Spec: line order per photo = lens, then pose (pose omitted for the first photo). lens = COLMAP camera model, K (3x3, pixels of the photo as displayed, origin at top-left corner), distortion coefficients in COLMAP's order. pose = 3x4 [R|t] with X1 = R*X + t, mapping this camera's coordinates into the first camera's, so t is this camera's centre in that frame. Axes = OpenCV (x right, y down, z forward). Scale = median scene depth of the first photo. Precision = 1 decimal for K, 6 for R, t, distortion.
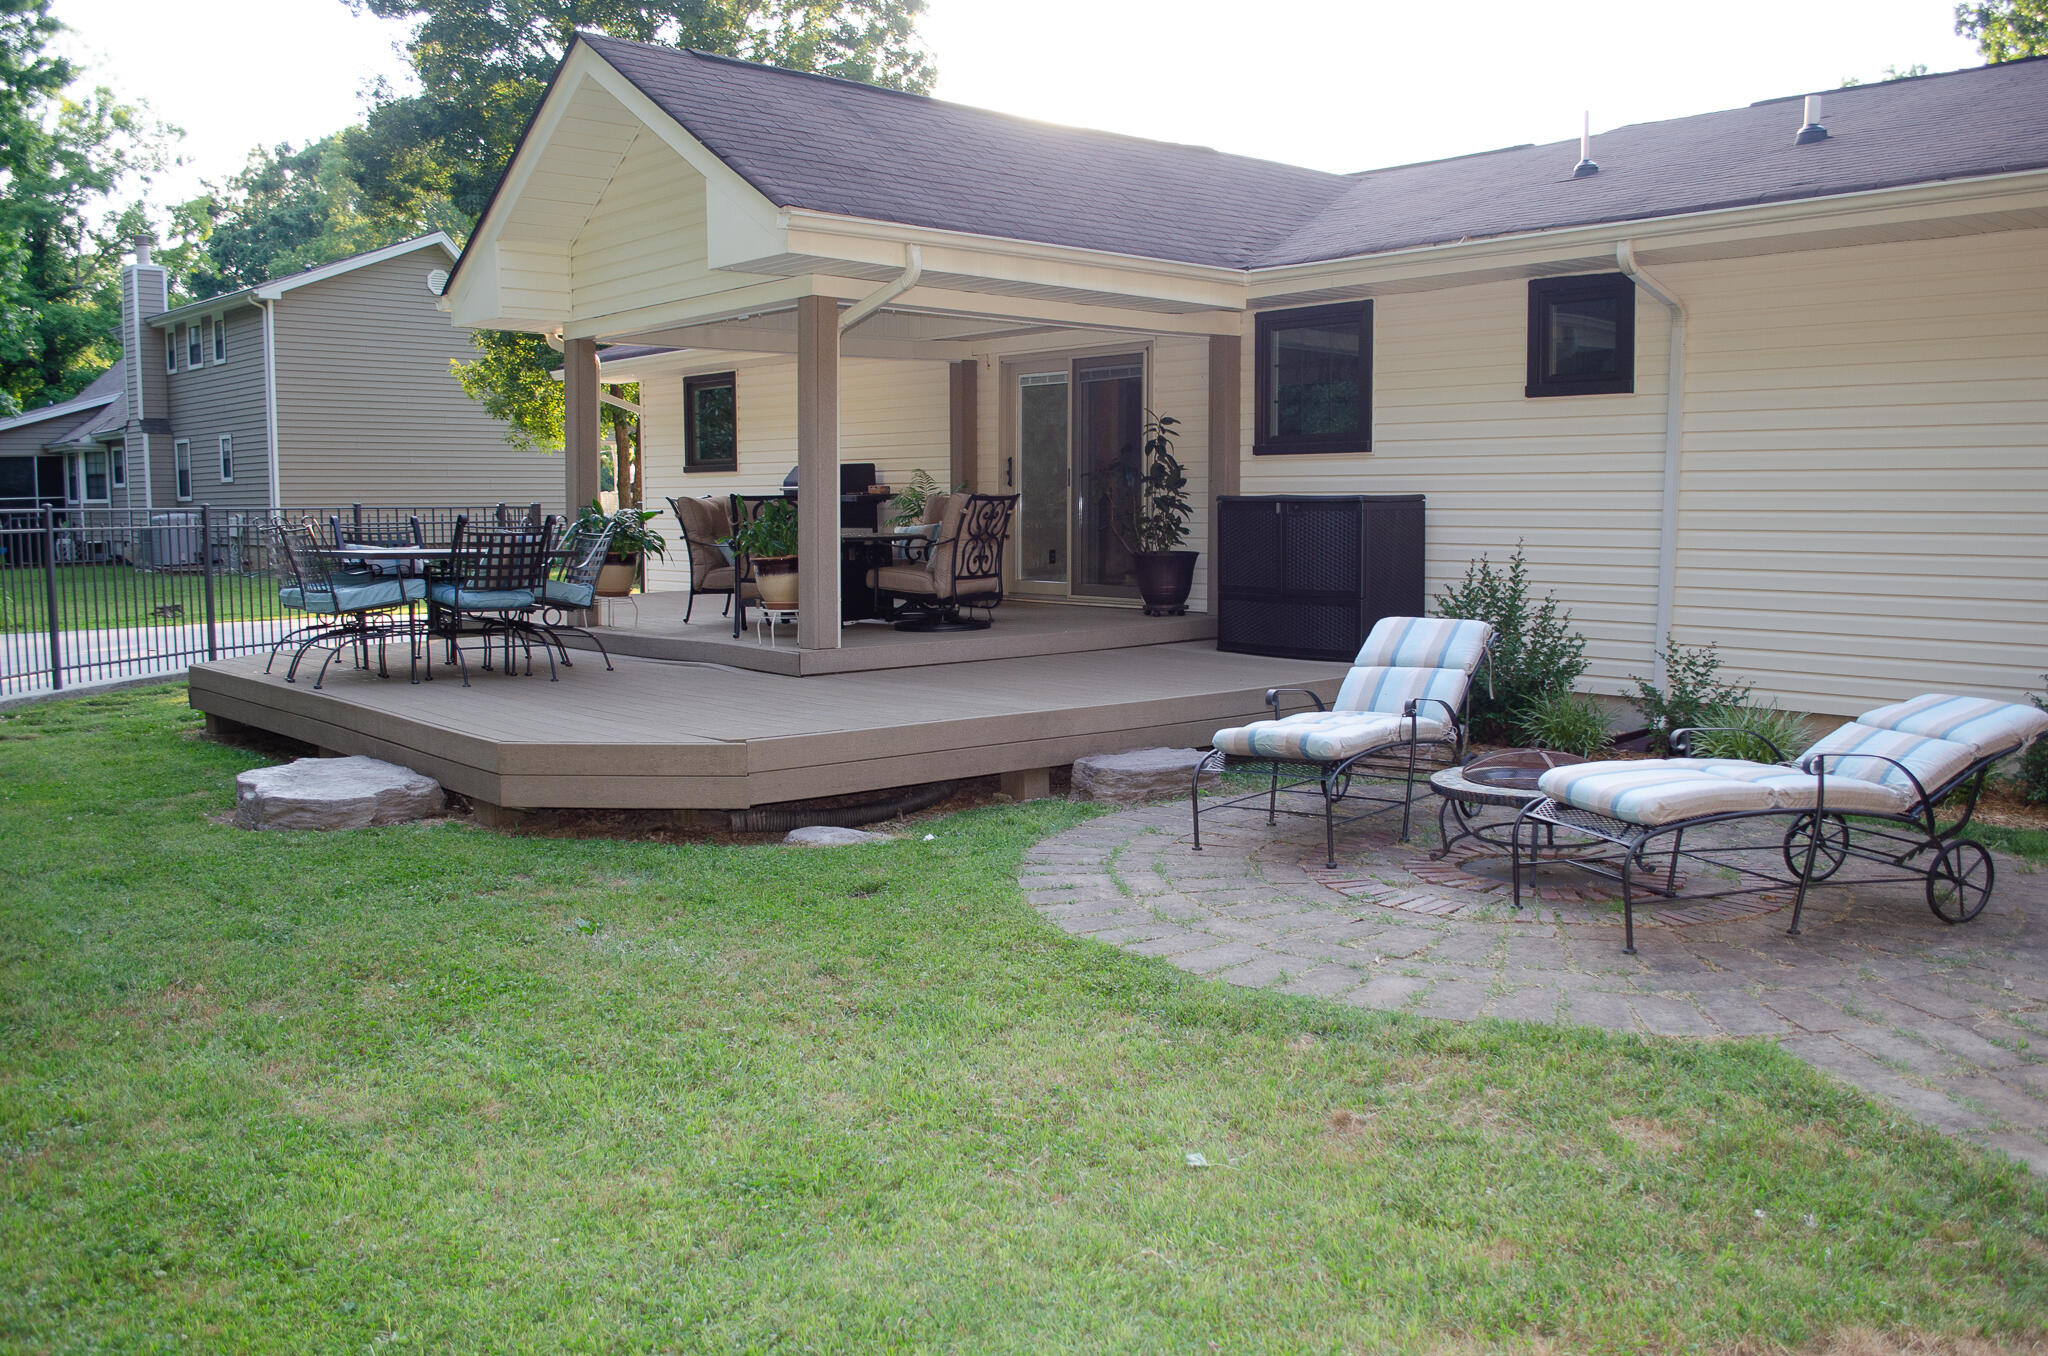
lens RADIAL K [[1666.7, 0, 1016.2], [0, 1666.7, 683.8], [0, 0, 1]] dist [-0.078194, 0.014707]
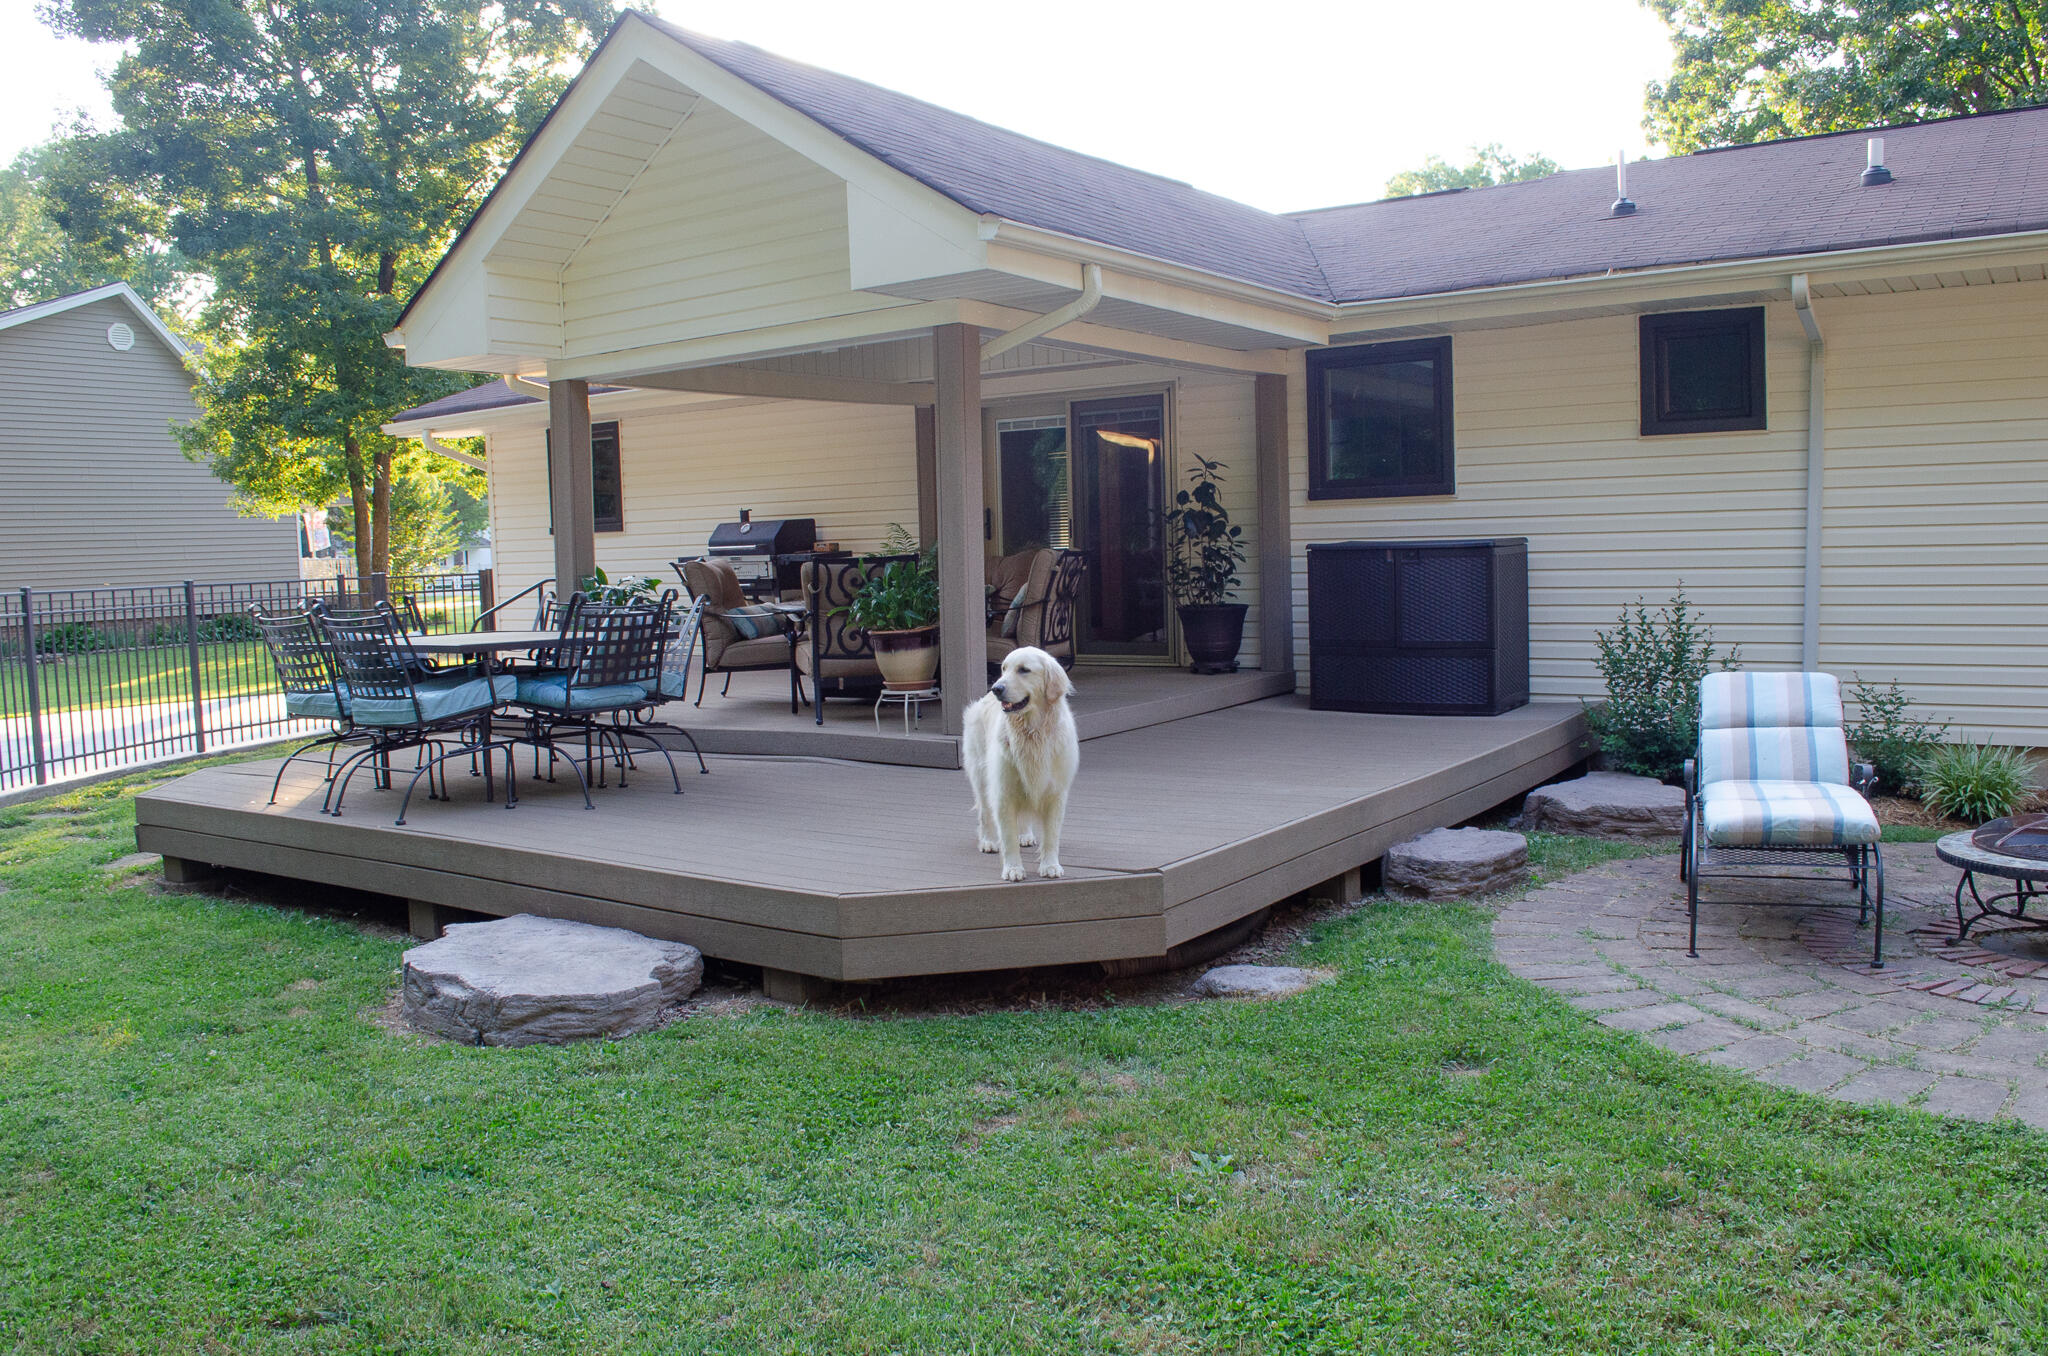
lens RADIAL K [[1599.0, 0, 1029.9], [0, 1599.0, 665.9], [0, 0, 1]] dist [-0.085902, 0.016585]
pose [[0.971599, -0.044221, 0.232466, -0.272580], [0.052489, 0.998186, -0.029496, -0.029965], [-0.230740, 0.040860, 0.972157, 0.188996]]
